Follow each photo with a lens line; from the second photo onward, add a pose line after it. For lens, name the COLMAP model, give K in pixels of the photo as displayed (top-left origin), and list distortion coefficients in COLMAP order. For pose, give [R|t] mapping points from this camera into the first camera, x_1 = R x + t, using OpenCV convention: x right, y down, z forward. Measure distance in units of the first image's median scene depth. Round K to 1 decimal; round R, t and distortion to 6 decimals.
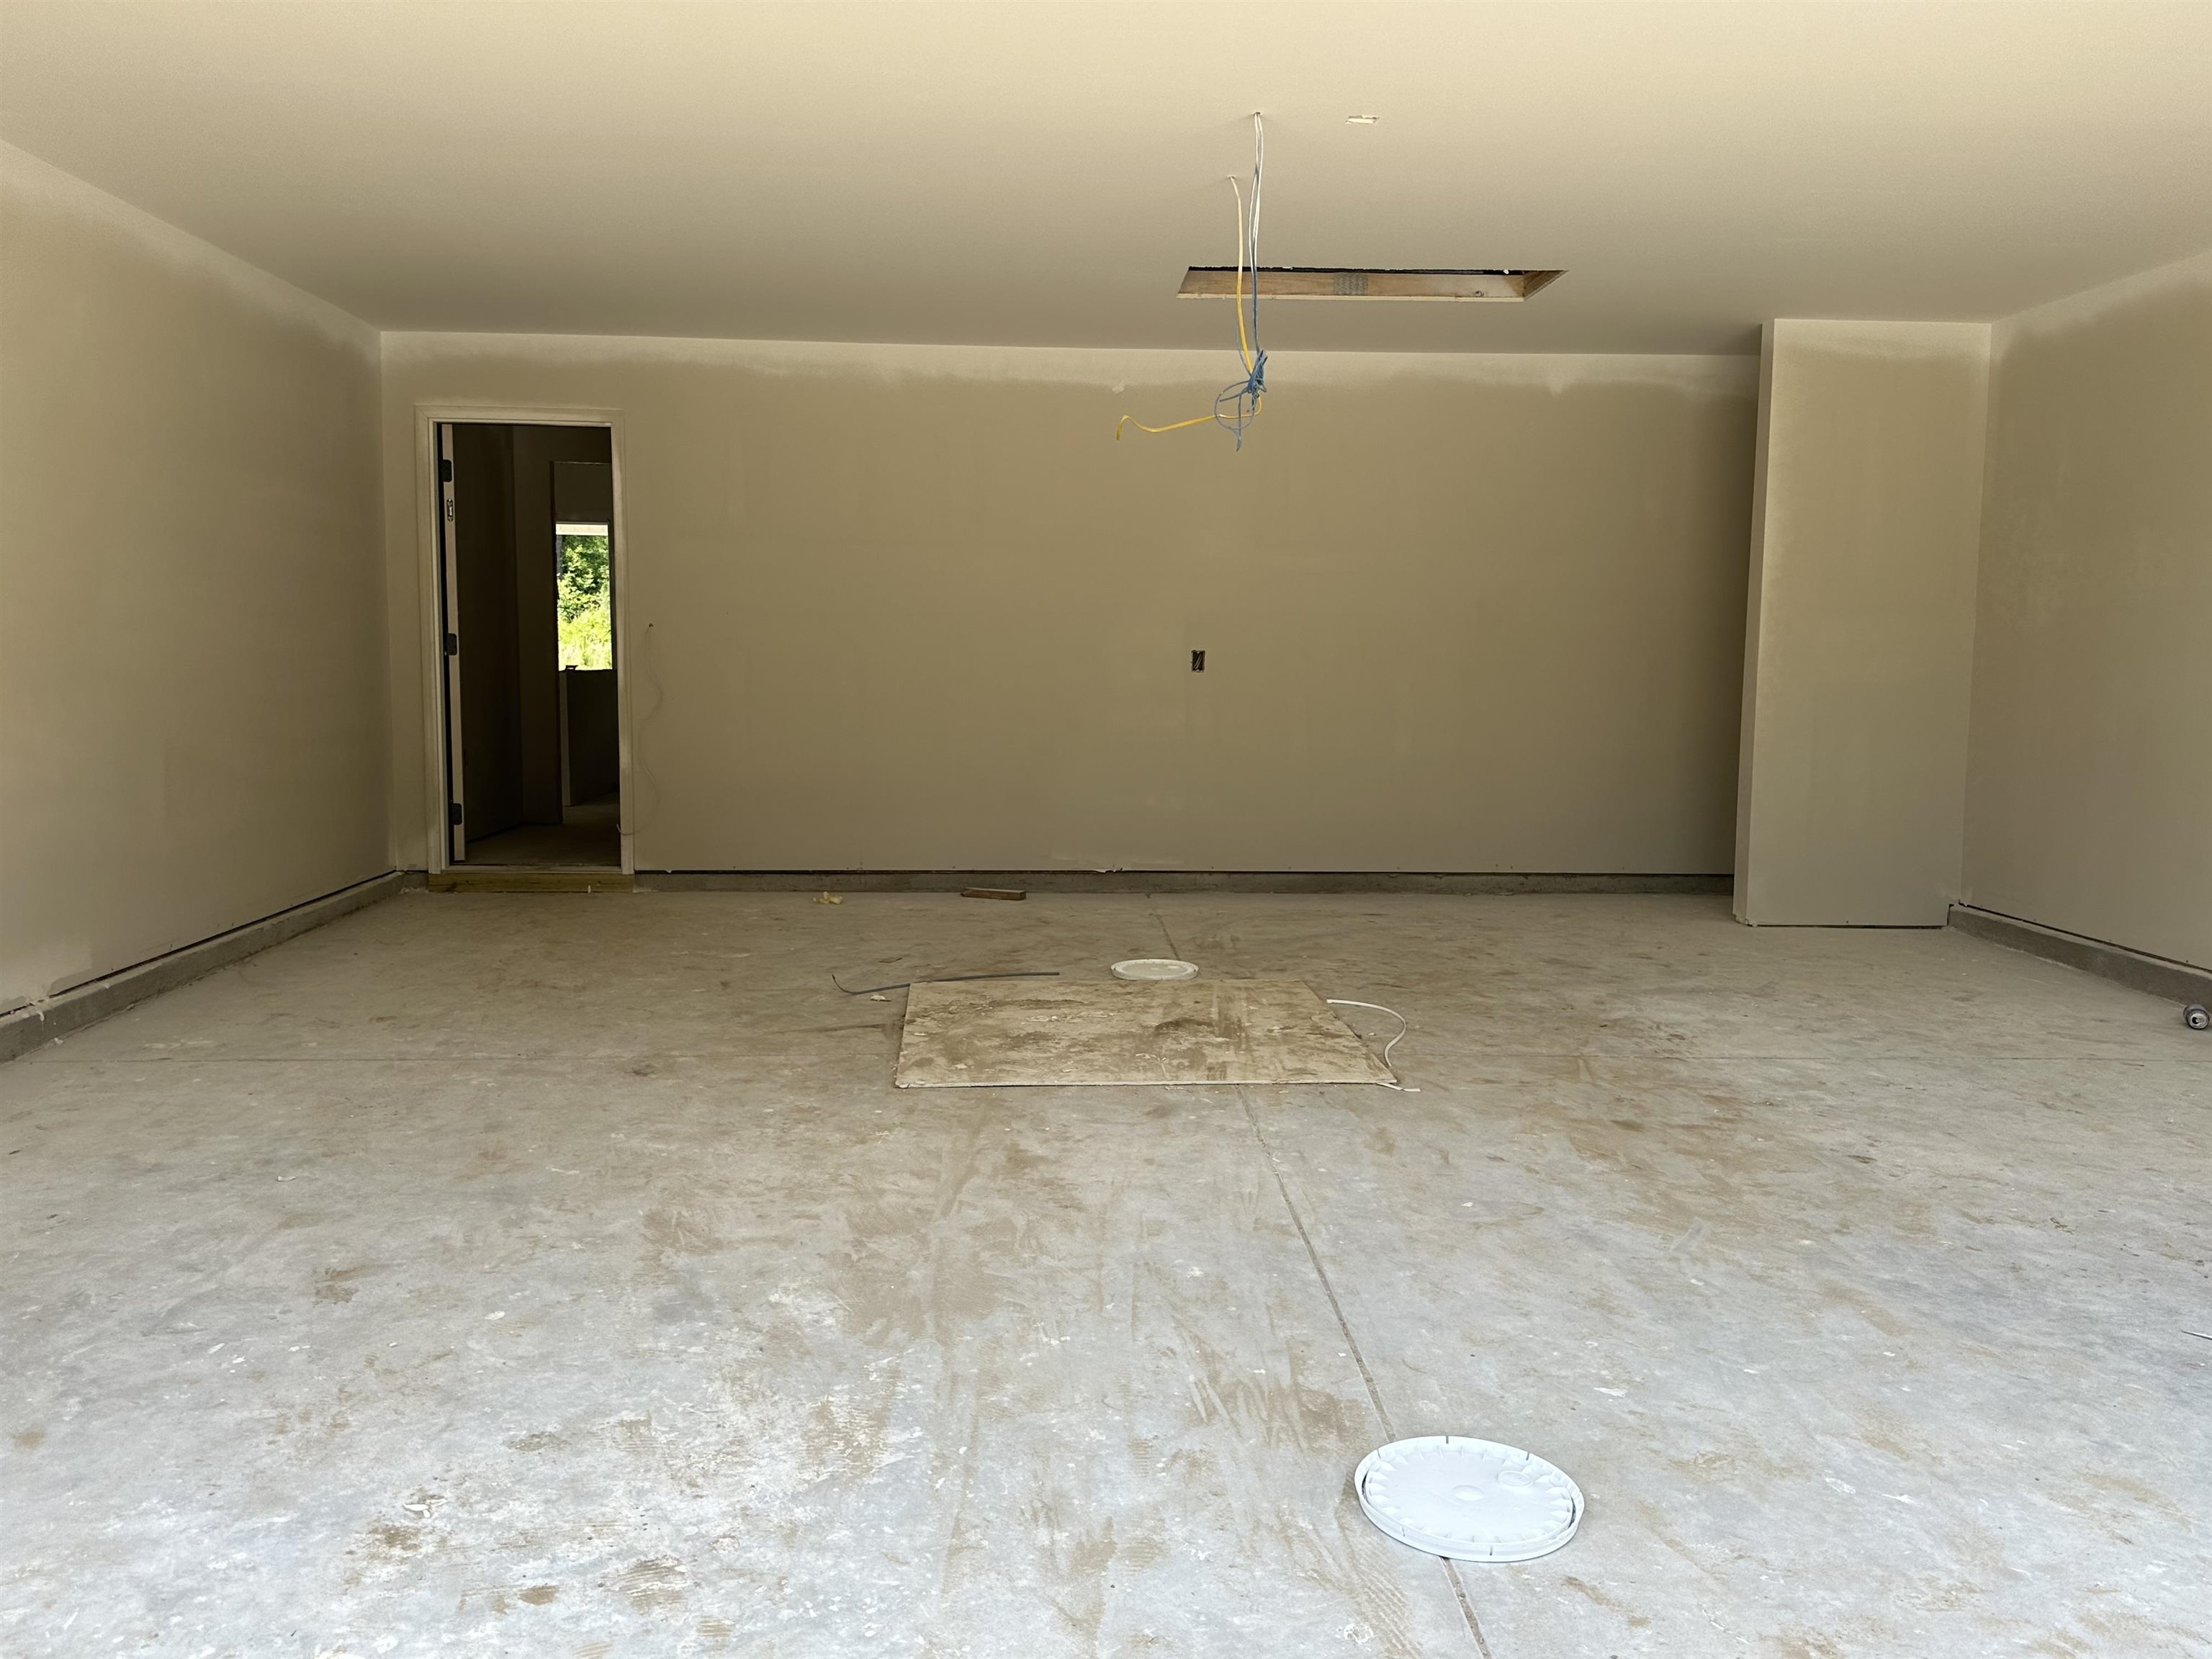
lens RADIAL K [[1744.2, 0, 1106.6], [0, 1744.2, 829.5], [0, 0, 1]] dist [0.010060, 0.001131]
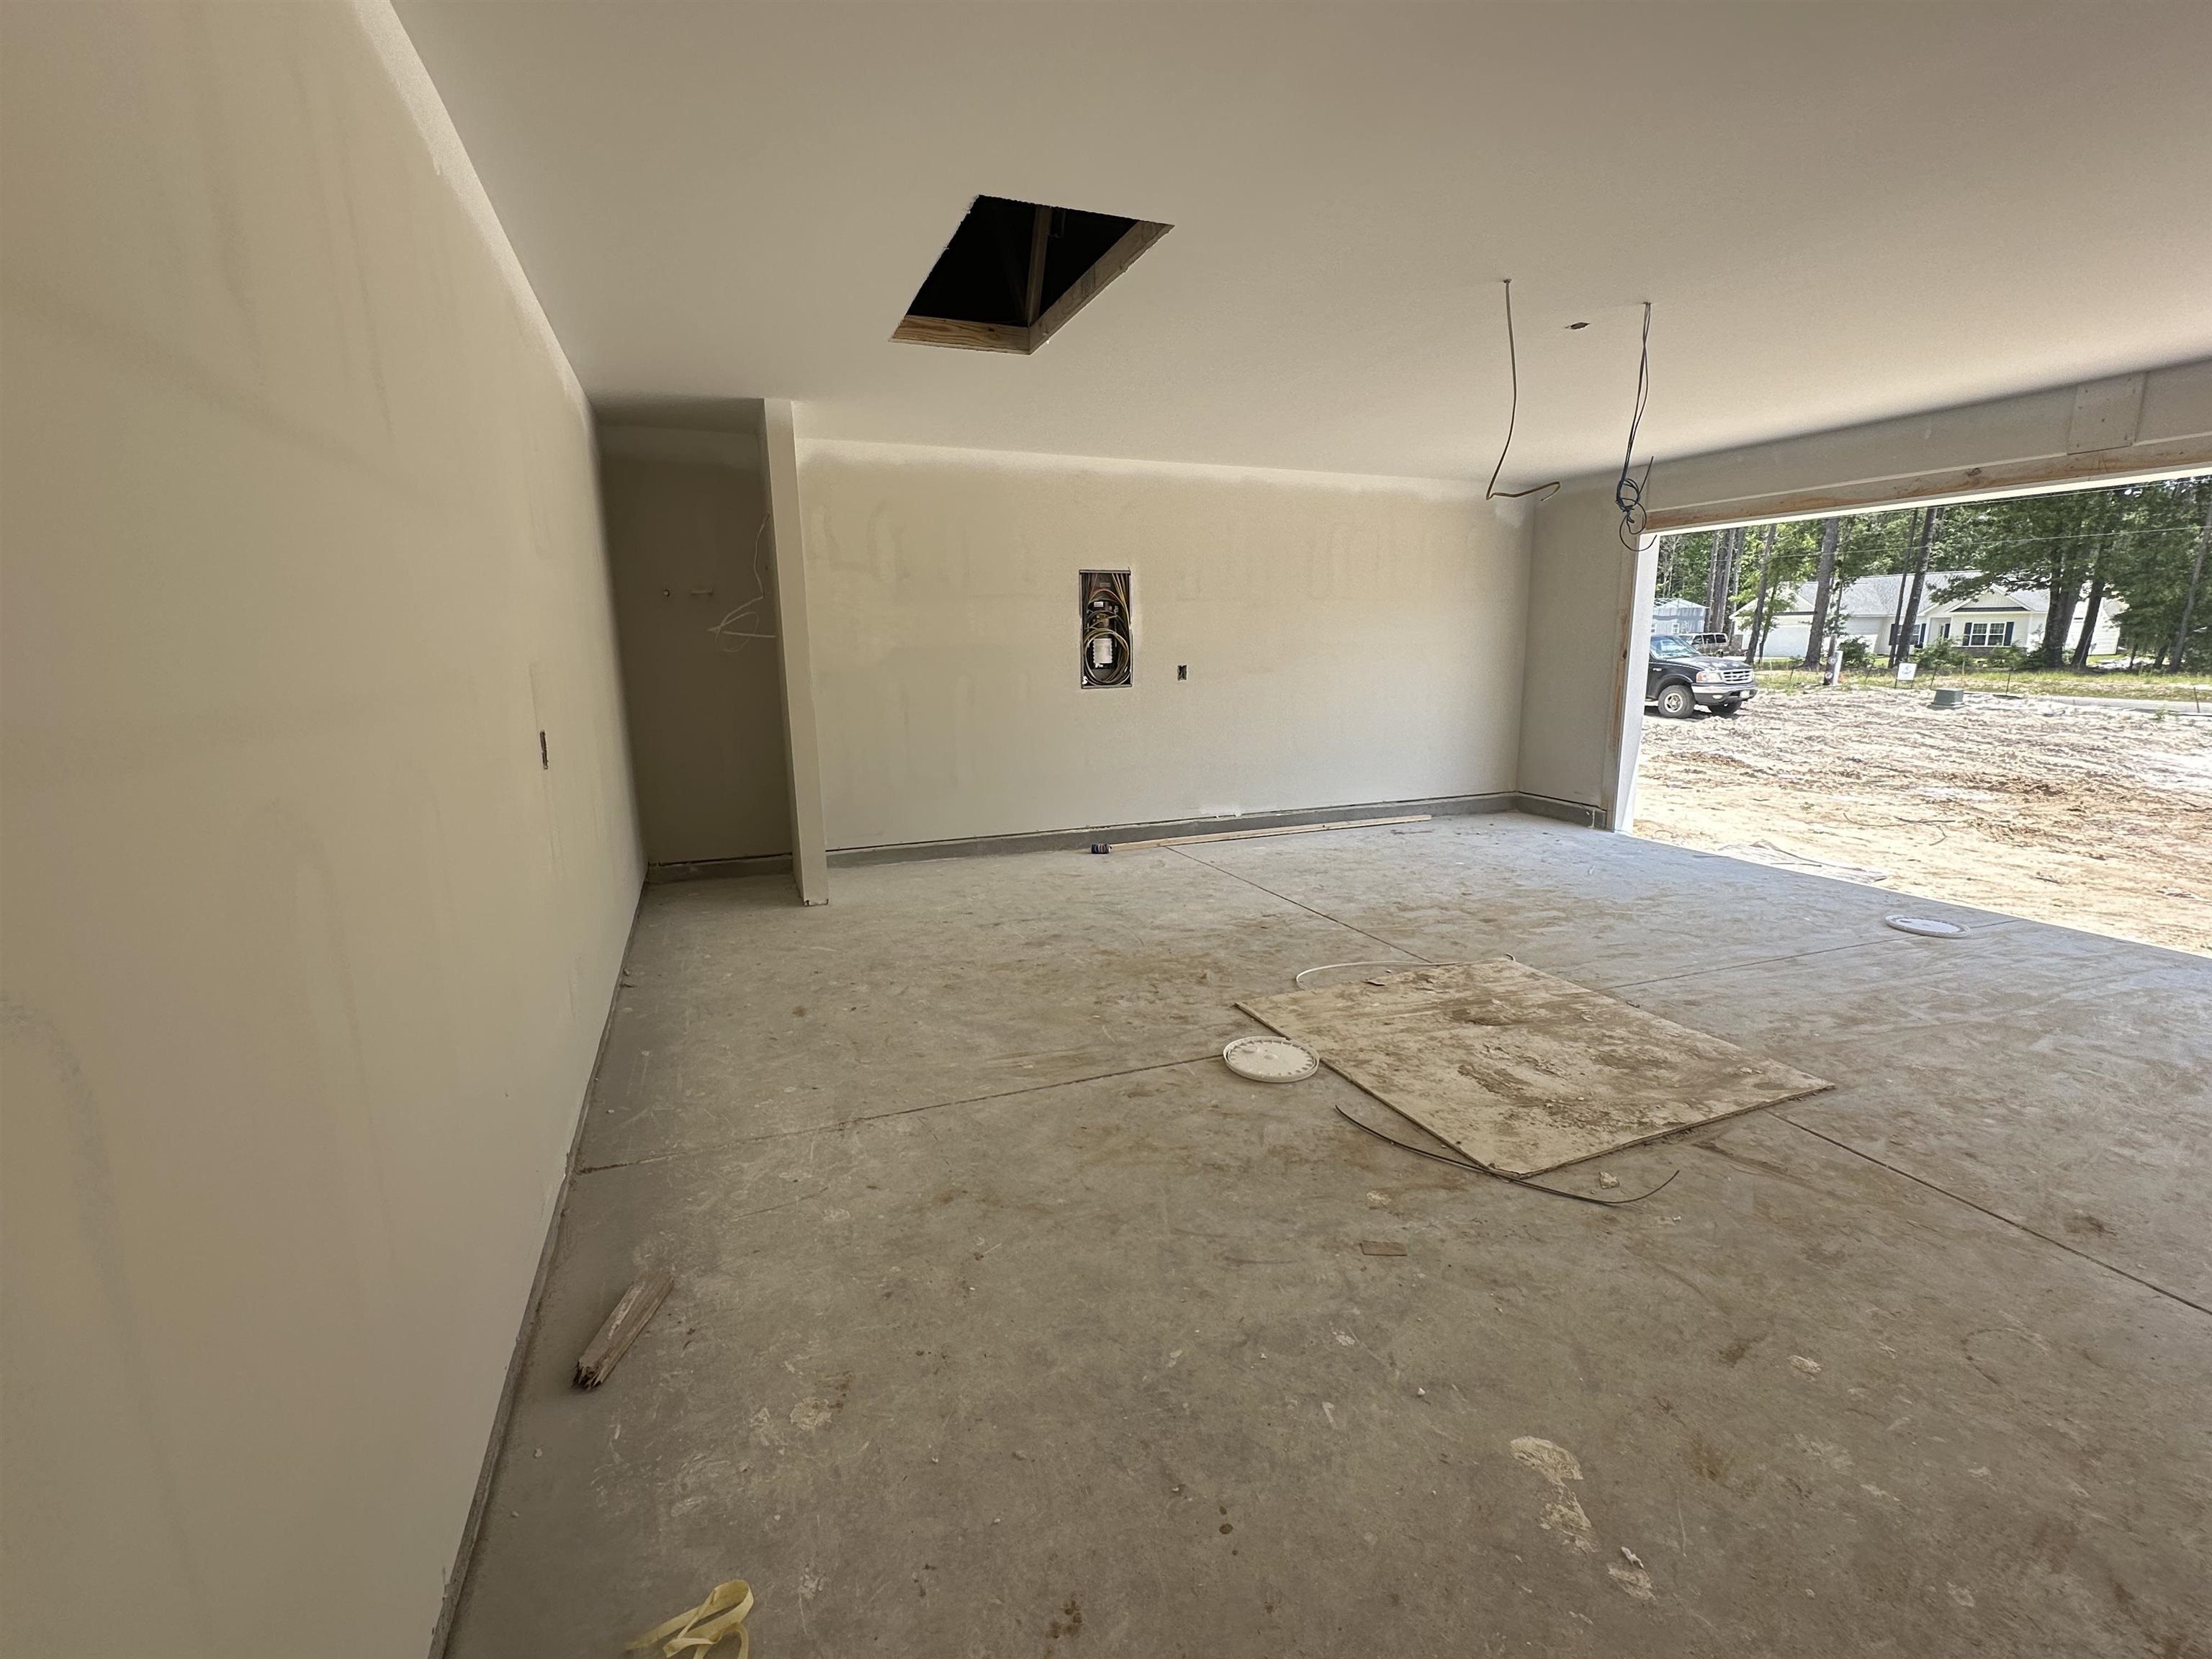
lens RADIAL K [[988.6, 0, 1107.1], [0, 988.6, 831.6], [0, 0, 1]] dist [-0.004497, -0.001048]
pose [[-0.329194, -0.192040, 0.924528, -0.655993], [0.106491, 0.965304, 0.238428, -0.275277], [-0.938238, 0.176943, -0.297322, 1.984810]]
